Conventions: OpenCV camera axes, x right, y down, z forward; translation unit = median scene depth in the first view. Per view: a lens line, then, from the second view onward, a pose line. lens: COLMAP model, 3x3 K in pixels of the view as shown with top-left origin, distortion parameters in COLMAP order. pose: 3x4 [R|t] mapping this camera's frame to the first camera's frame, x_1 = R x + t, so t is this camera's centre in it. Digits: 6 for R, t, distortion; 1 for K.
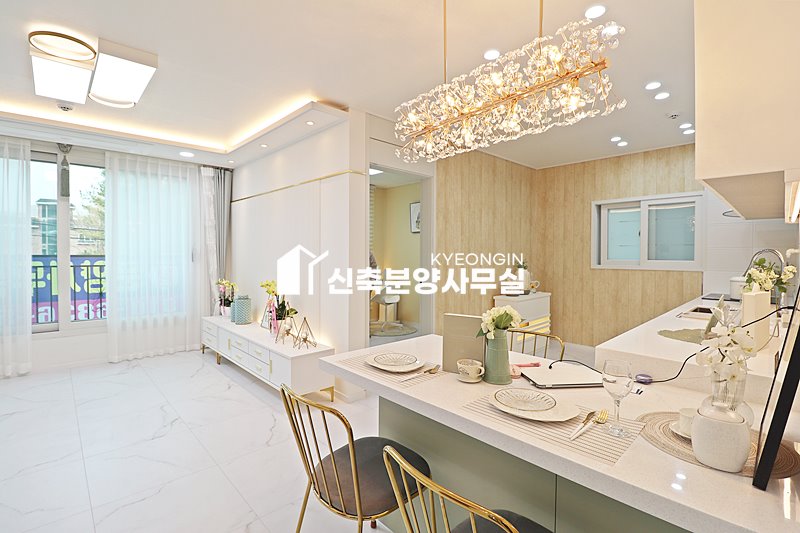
lens RADIAL K [[368.1, 0, 400.1], [0, 368.1, 259.7], [0, 0, 1]] dist [-0.006113, -0.010139]
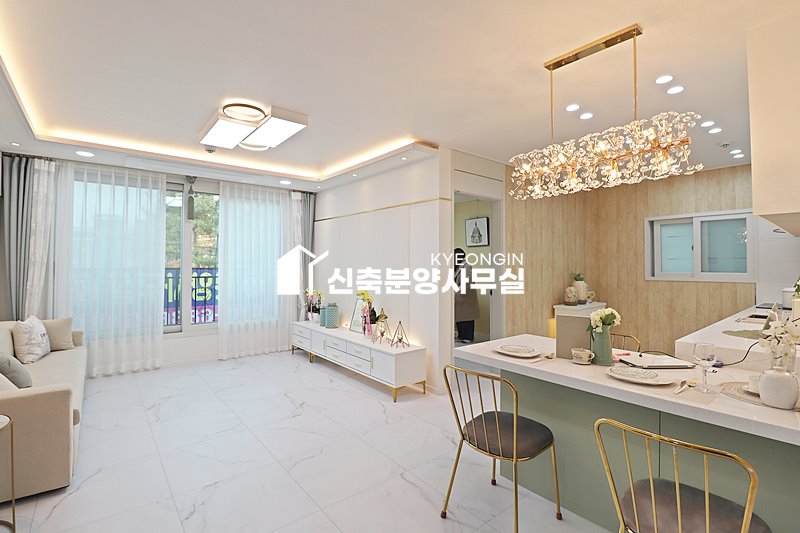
lens RADIAL K [[368.1, 0, 399.8], [0, 368.1, 258.6], [0, 0, 1]] dist [-0.006113, -0.010139]
pose [[0.997040, -0.002471, -0.076847, -0.143024], [-0.000021, 0.999474, -0.032417, -0.005449], [0.076887, 0.032323, 0.996516, -0.158175]]
